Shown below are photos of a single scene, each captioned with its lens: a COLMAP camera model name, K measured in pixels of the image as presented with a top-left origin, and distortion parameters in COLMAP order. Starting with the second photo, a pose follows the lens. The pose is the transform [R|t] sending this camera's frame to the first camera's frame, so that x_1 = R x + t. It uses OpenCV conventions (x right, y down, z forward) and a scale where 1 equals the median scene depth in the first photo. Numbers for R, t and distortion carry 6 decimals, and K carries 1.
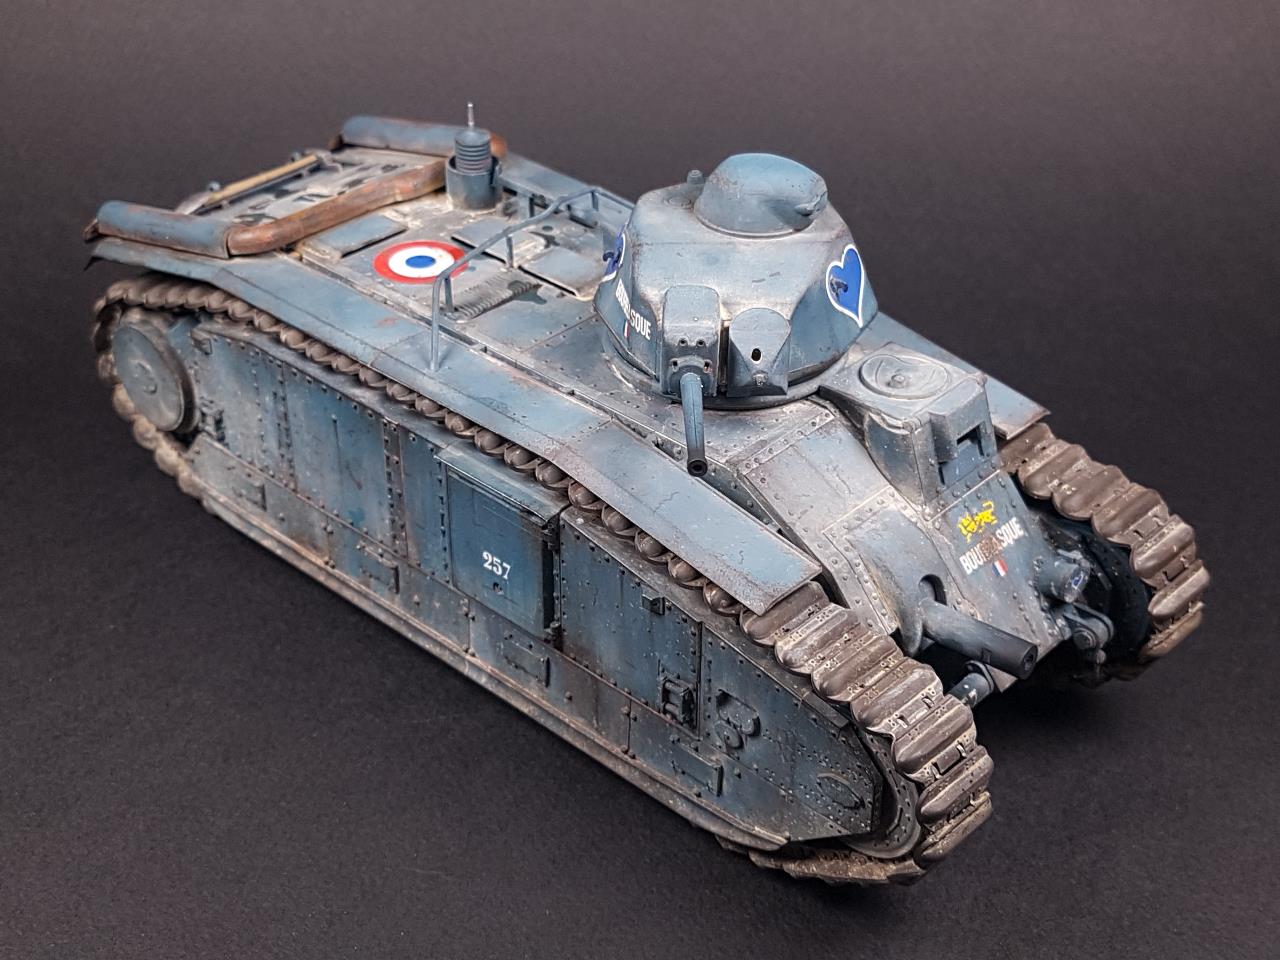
lens RADIAL K [[1919.3, 0, 642.9], [0, 1919.3, 429.4], [0, 0, 1]] dist [0.206979, -0.088162]
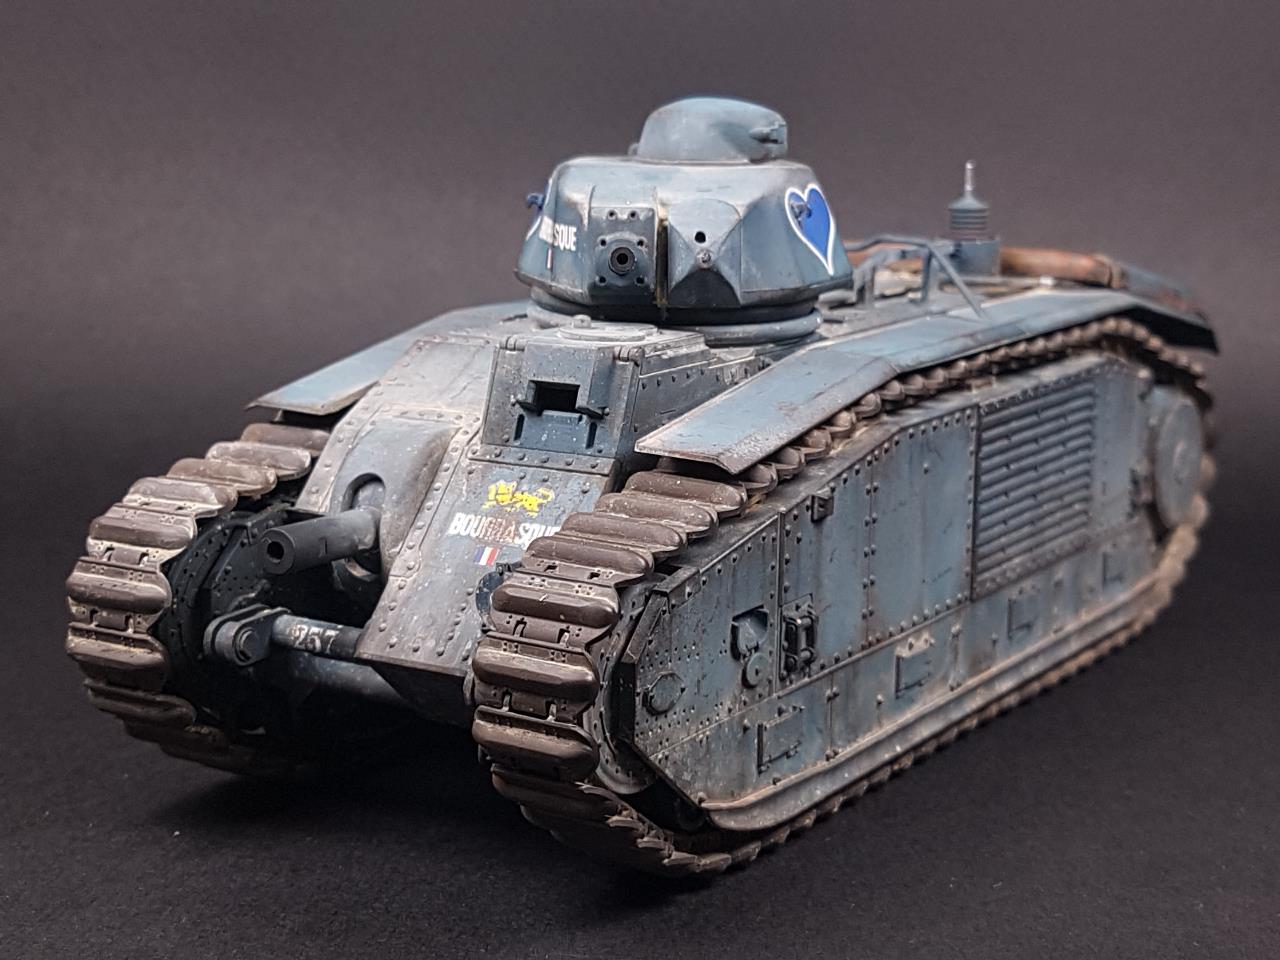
lens RADIAL K [[2265.7, 0, 637.4], [0, 2265.7, 450.4], [0, 0, 1]] dist [0.218649, -0.013264]
pose [[0.170700, 0.173144, -0.969991, 1.057850], [-0.530450, 0.845756, 0.057619, -0.046545], [0.830352, 0.504697, 0.236214, 0.820372]]
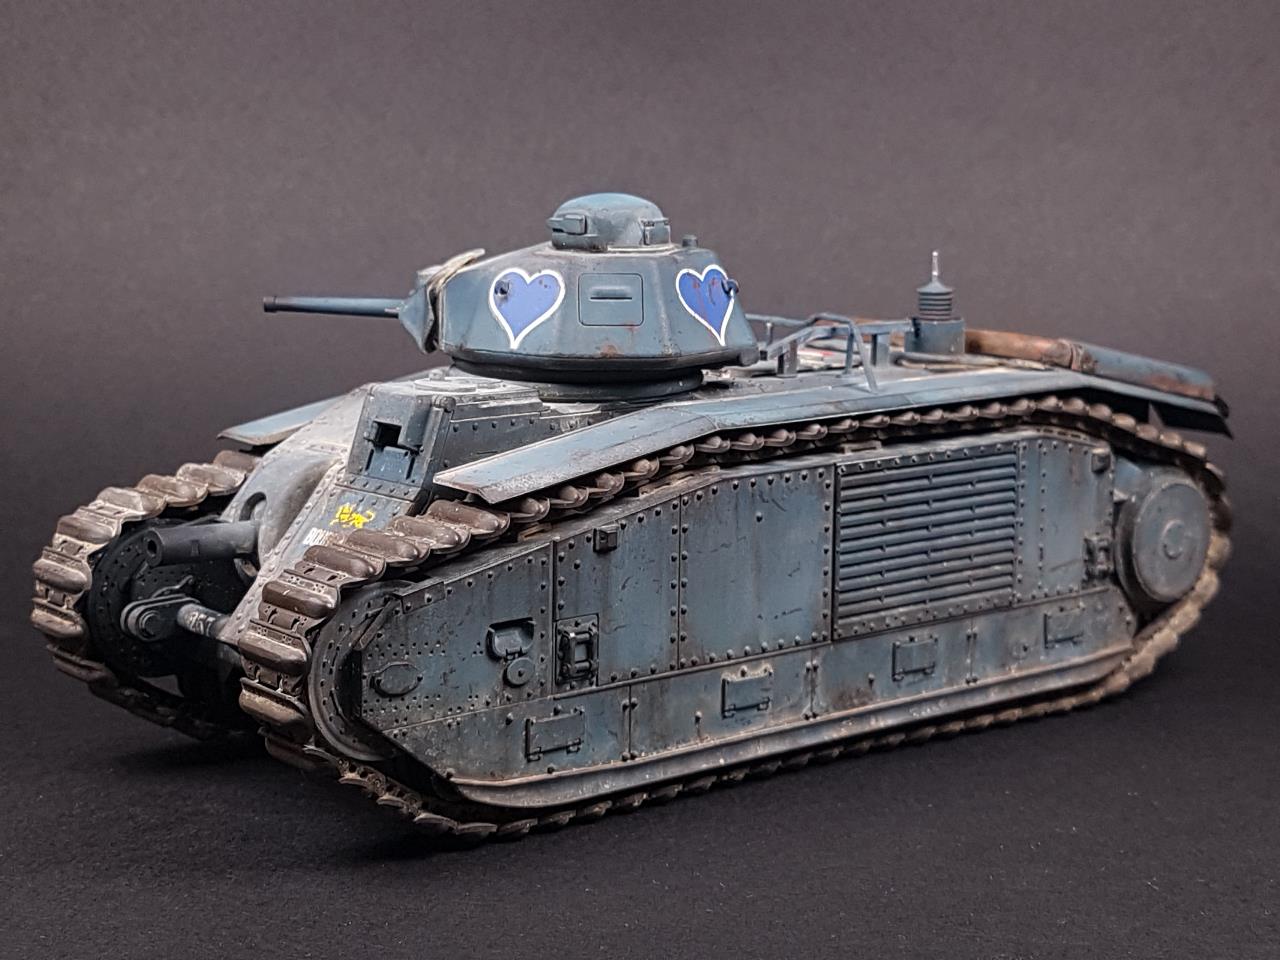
lens RADIAL K [[2265.7, 0, 637.4], [0, 2265.7, 450.4], [0, 0, 1]] dist [0.218649, -0.013264]
pose [[-0.136835, 0.138948, -0.980800, 1.229128], [-0.534525, 0.823241, 0.191200, -0.263182], [0.834002, 0.550425, -0.038377, 1.143394]]
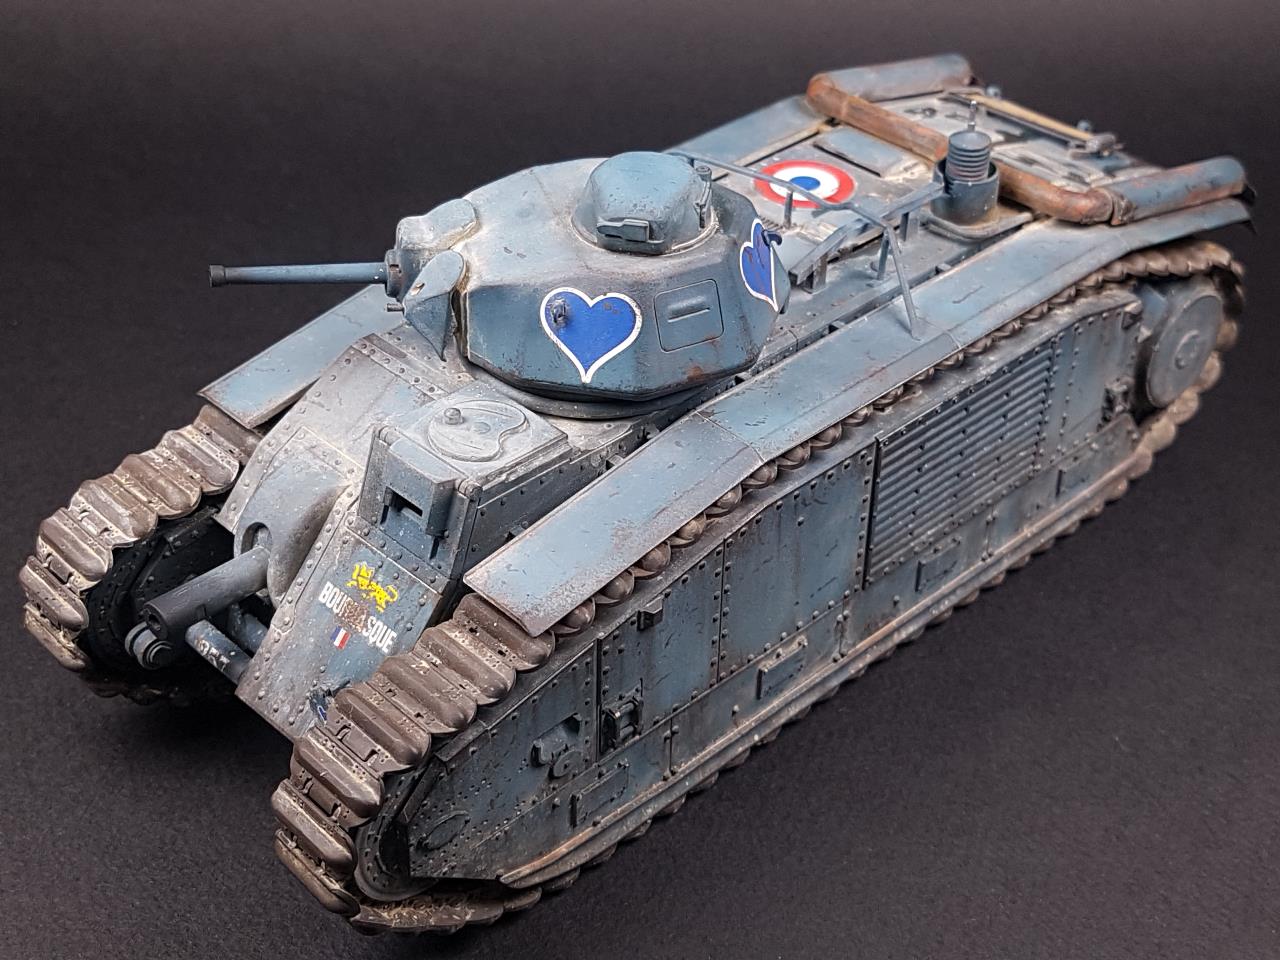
lens RADIAL K [[1919.3, 0, 642.9], [0, 1919.3, 429.4], [0, 0, 1]] dist [0.206979, -0.088162]
pose [[-0.065648, 0.564430, -0.822866, 0.834069], [-0.542240, 0.672083, 0.504263, -0.498707], [0.837655, 0.479295, 0.261935, 0.846304]]
